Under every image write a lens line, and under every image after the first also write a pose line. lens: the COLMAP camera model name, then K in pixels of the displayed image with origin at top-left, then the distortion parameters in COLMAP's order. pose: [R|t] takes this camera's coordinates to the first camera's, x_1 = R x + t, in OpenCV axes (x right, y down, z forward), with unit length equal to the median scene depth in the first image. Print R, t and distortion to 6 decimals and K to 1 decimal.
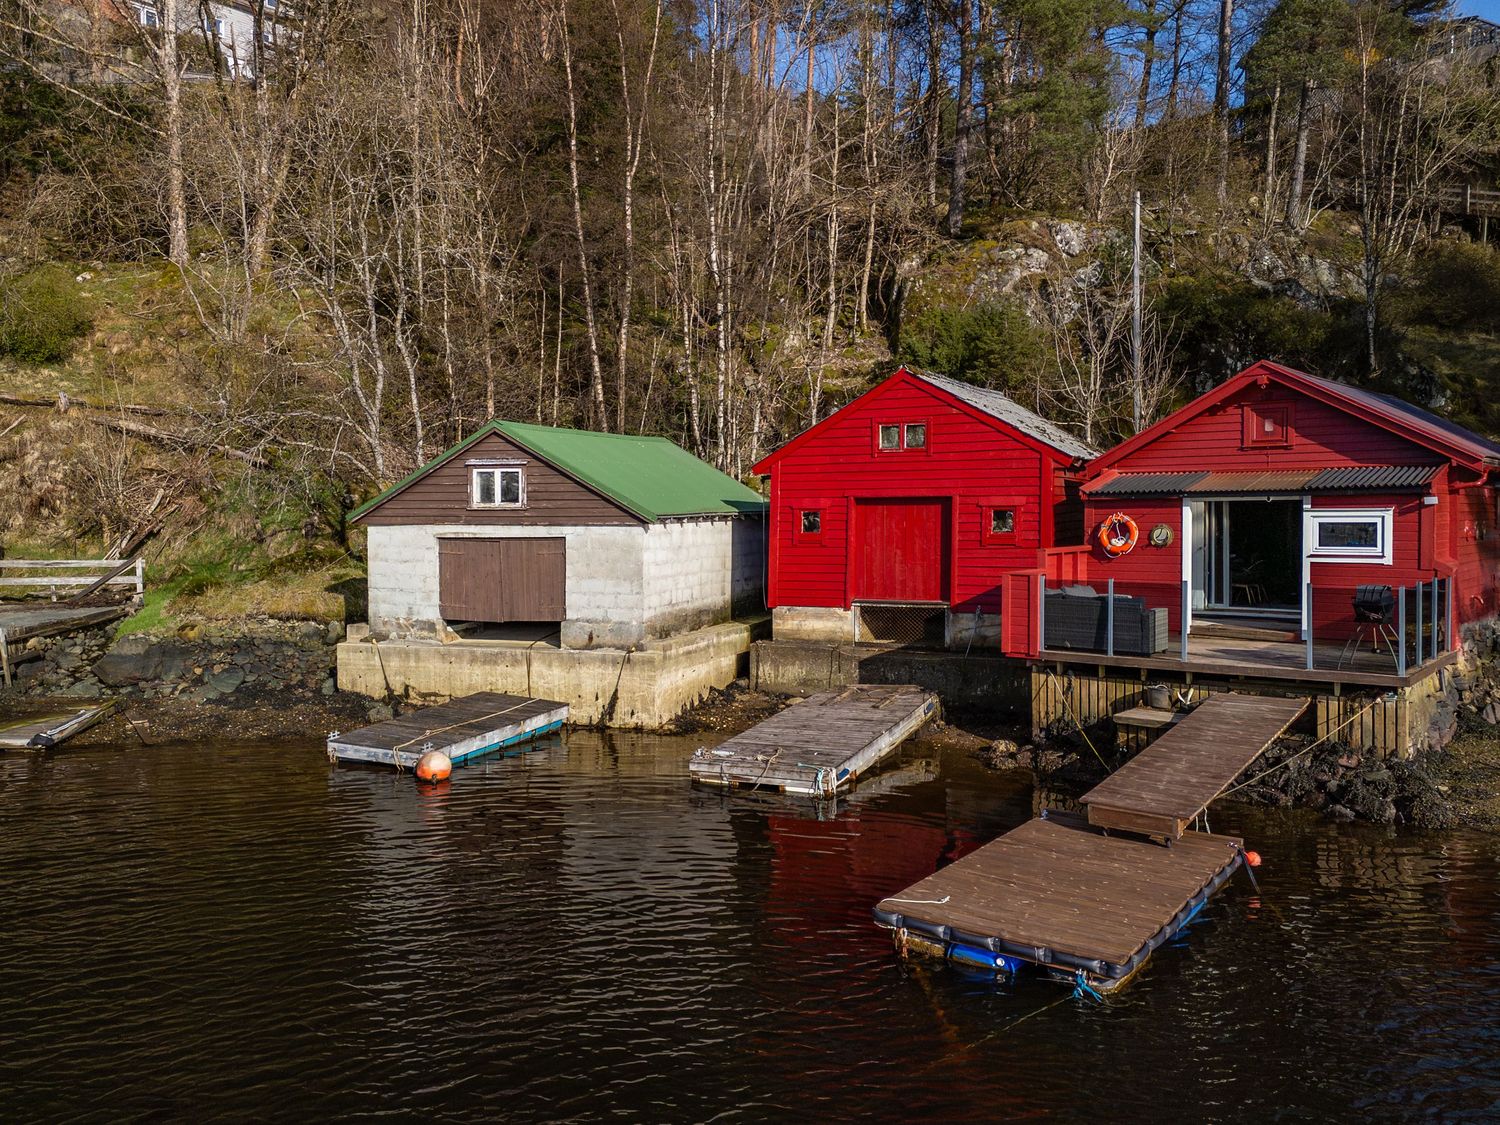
lens RADIAL K [[1146.8, 0, 707.2], [0, 1146.8, 542.8], [0, 0, 1]] dist [0.066399, -0.051591]
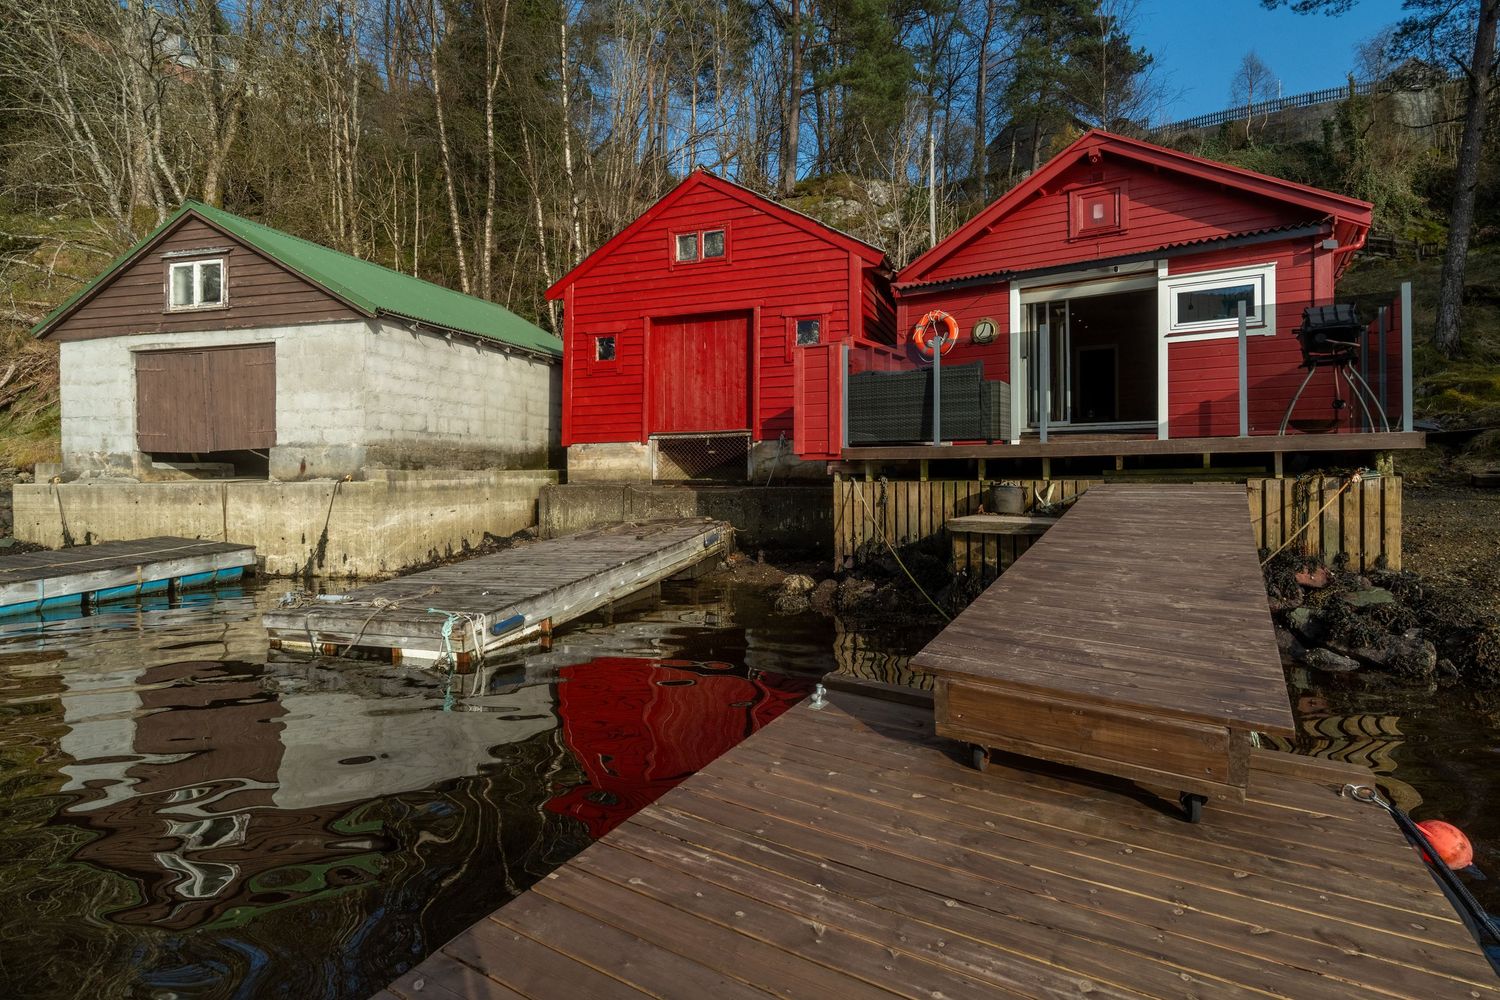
lens RADIAL K [[715.8, 0, 745.8], [0, 715.8, 463.1], [0, 0, 1]] dist [0.006355, -0.000454]
pose [[0.993288, -0.001023, 0.115667, 0.147705], [0.004886, 0.999439, -0.033118, 0.099423], [-0.115568, 0.033461, 0.992736, 0.470318]]
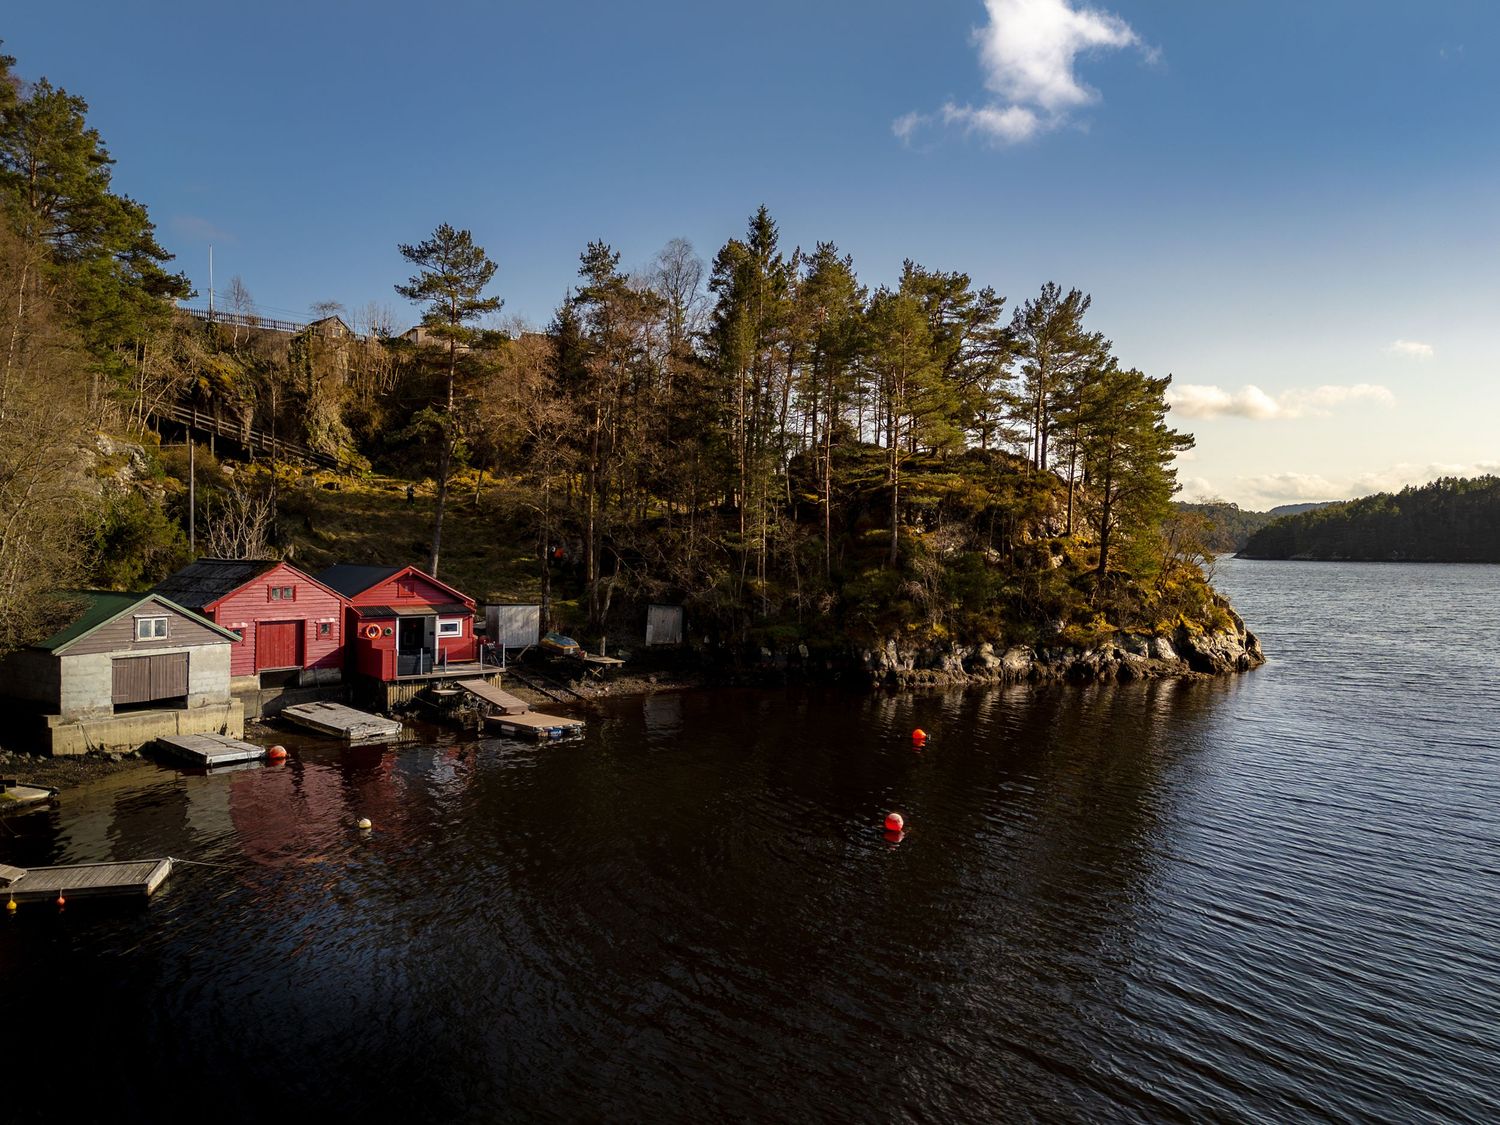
lens RADIAL K [[1066.3, 0, 747.4], [0, 1066.3, 566.3], [0, 0, 1]] dist [0.058801, -0.029441]
pose [[0.228019, -0.006437, 0.973635, -1.731824], [0.033165, 0.999449, -0.001159, -0.118984], [-0.973092, 0.032555, 0.228107, -0.362343]]
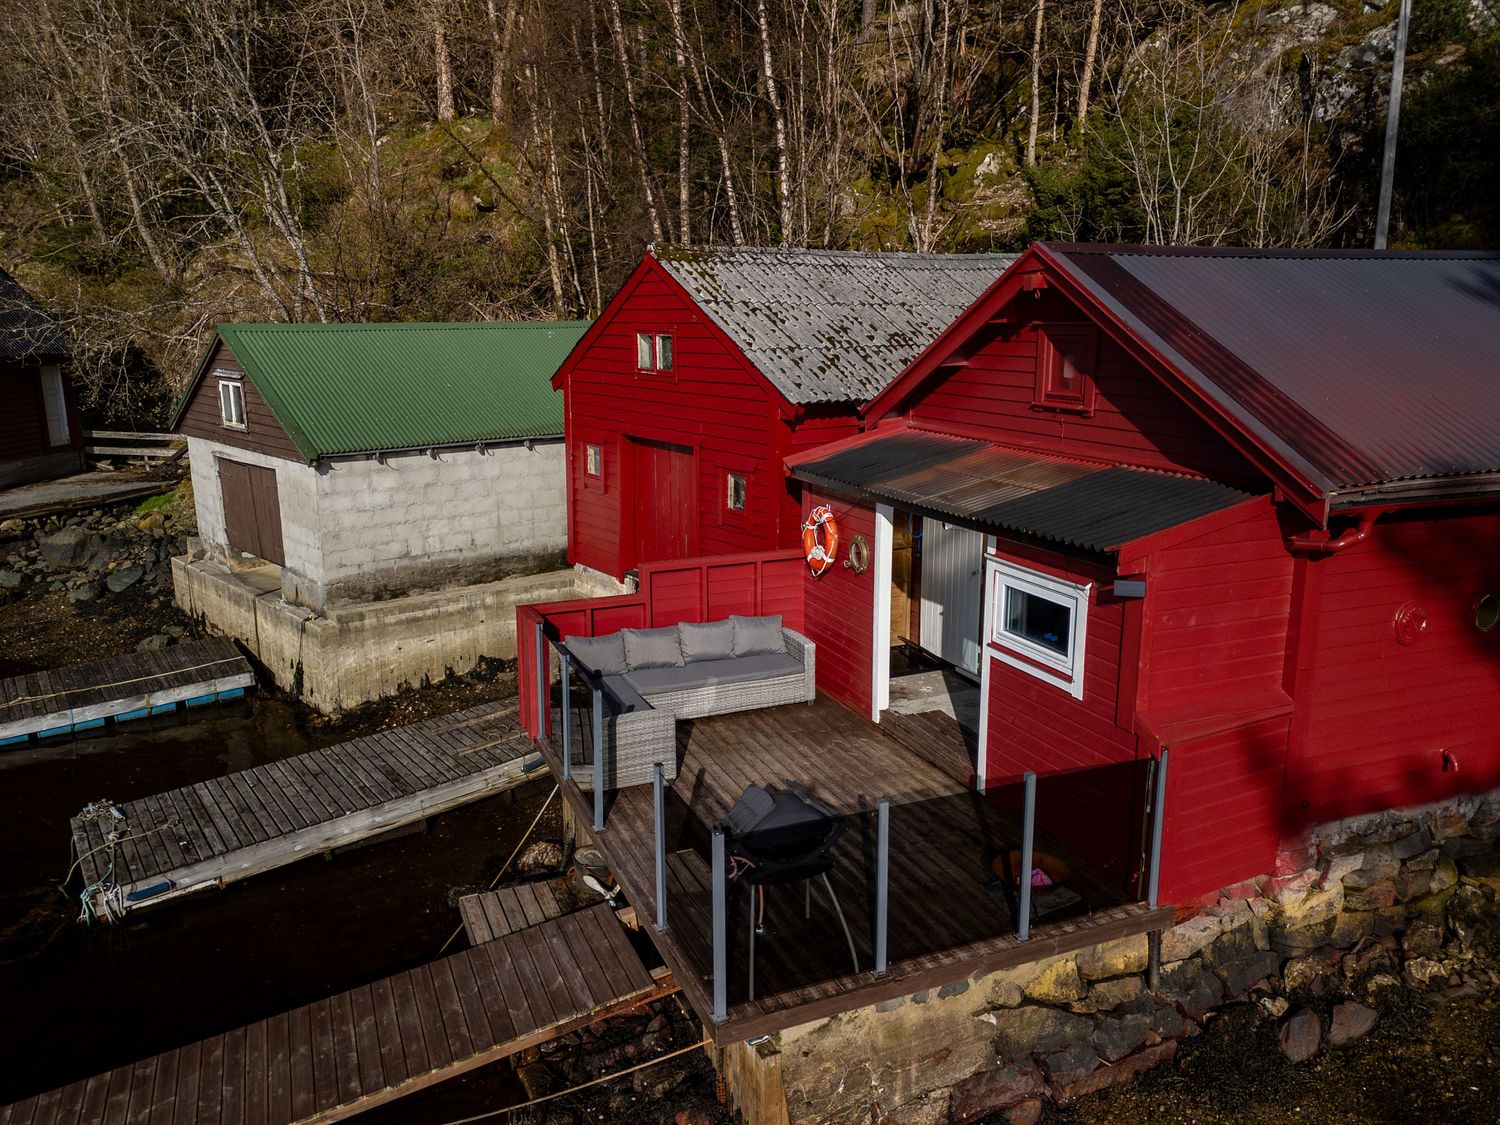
lens RADIAL K [[1066.3, 0, 754.6], [0, 1066.3, 551.0], [0, 0, 1]] dist [0.058801, -0.029441]
pose [[0.895577, 0.099668, -0.433599, 0.540798], [-0.019109, 0.982302, 0.186327, -0.101265], [0.444496, -0.158584, 0.881632, 0.461655]]
